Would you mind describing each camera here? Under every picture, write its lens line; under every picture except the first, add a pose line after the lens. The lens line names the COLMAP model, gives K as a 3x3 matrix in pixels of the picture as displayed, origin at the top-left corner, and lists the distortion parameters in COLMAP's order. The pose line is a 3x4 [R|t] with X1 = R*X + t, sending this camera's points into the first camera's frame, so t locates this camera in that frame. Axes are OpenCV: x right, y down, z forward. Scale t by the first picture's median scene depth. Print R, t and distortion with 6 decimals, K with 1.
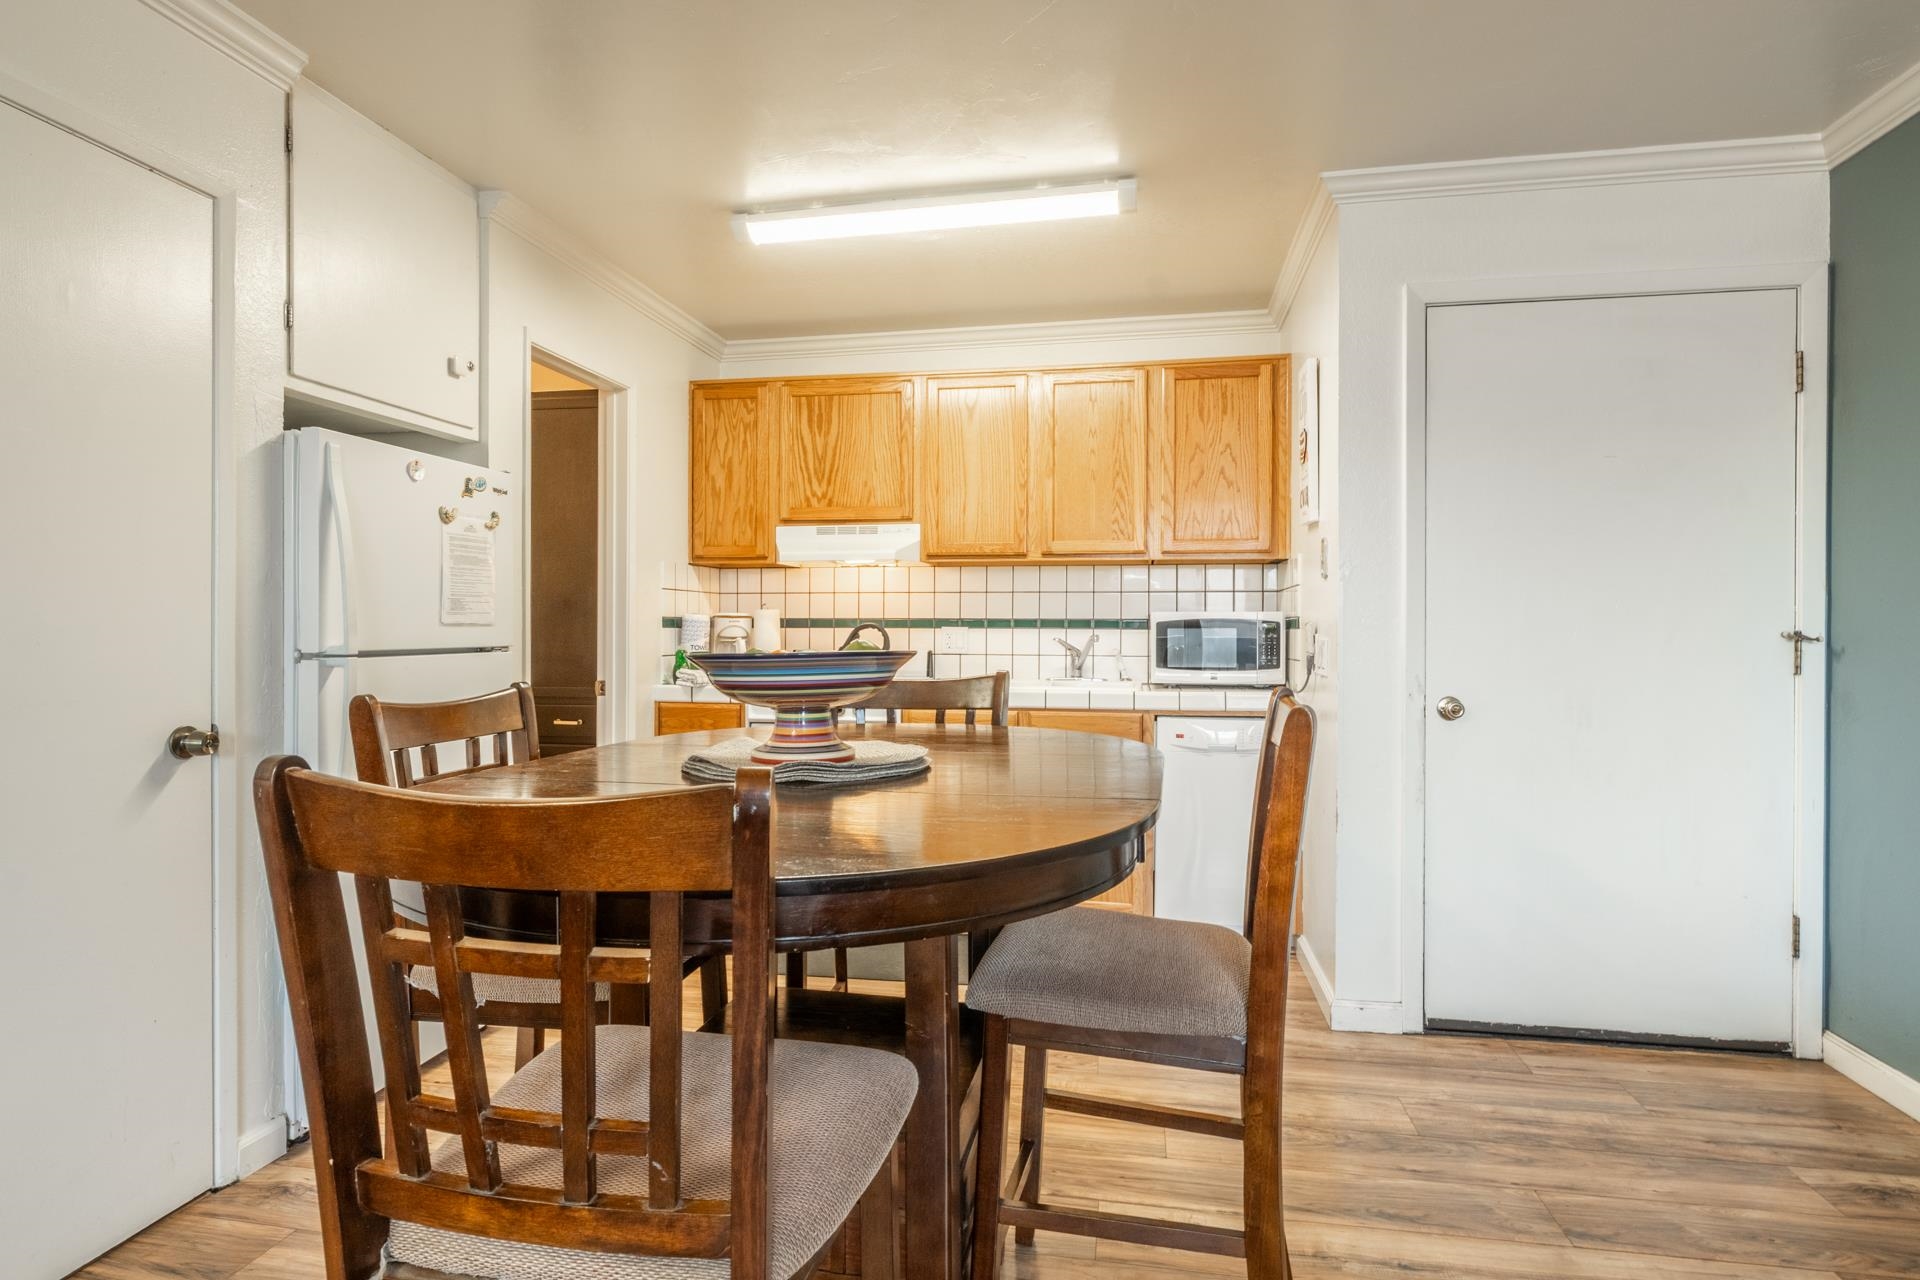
lens RADIAL K [[1005.8, 0, 960.0], [0, 1005.8, 640.0], [0, 0, 1]] dist [-0.000539, -0.000223]
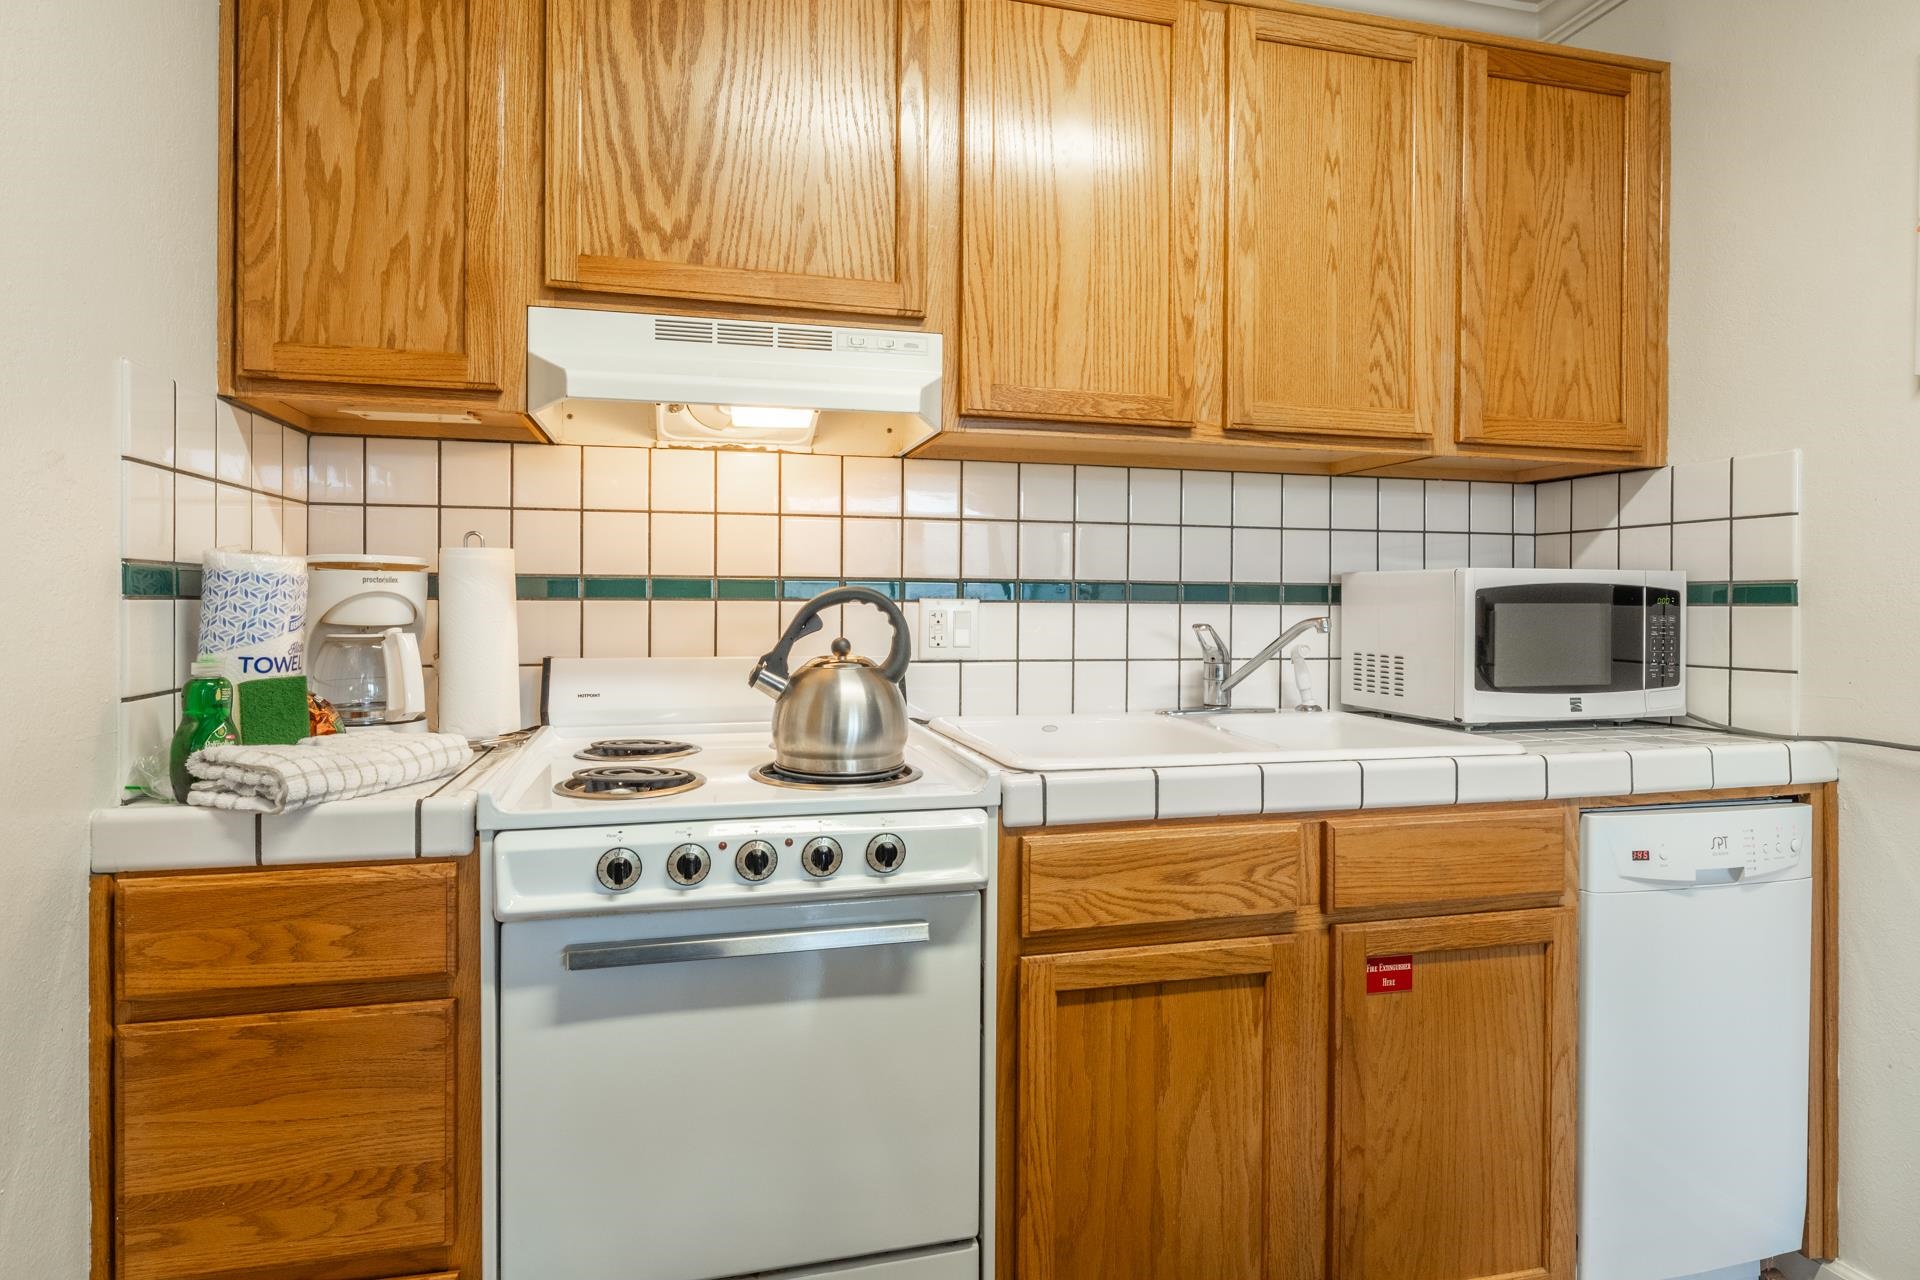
lens RADIAL K [[1036.1, 0, 960.1], [0, 1036.1, 607.5], [0, 0, 1]] dist [-0.005016, -0.000046]
pose [[0.910345, -0.000599, 0.413850, -0.197156], [0.001955, 0.999994, -0.002853, -0.008369], [-0.413846, 0.003406, 0.910341, 0.624105]]
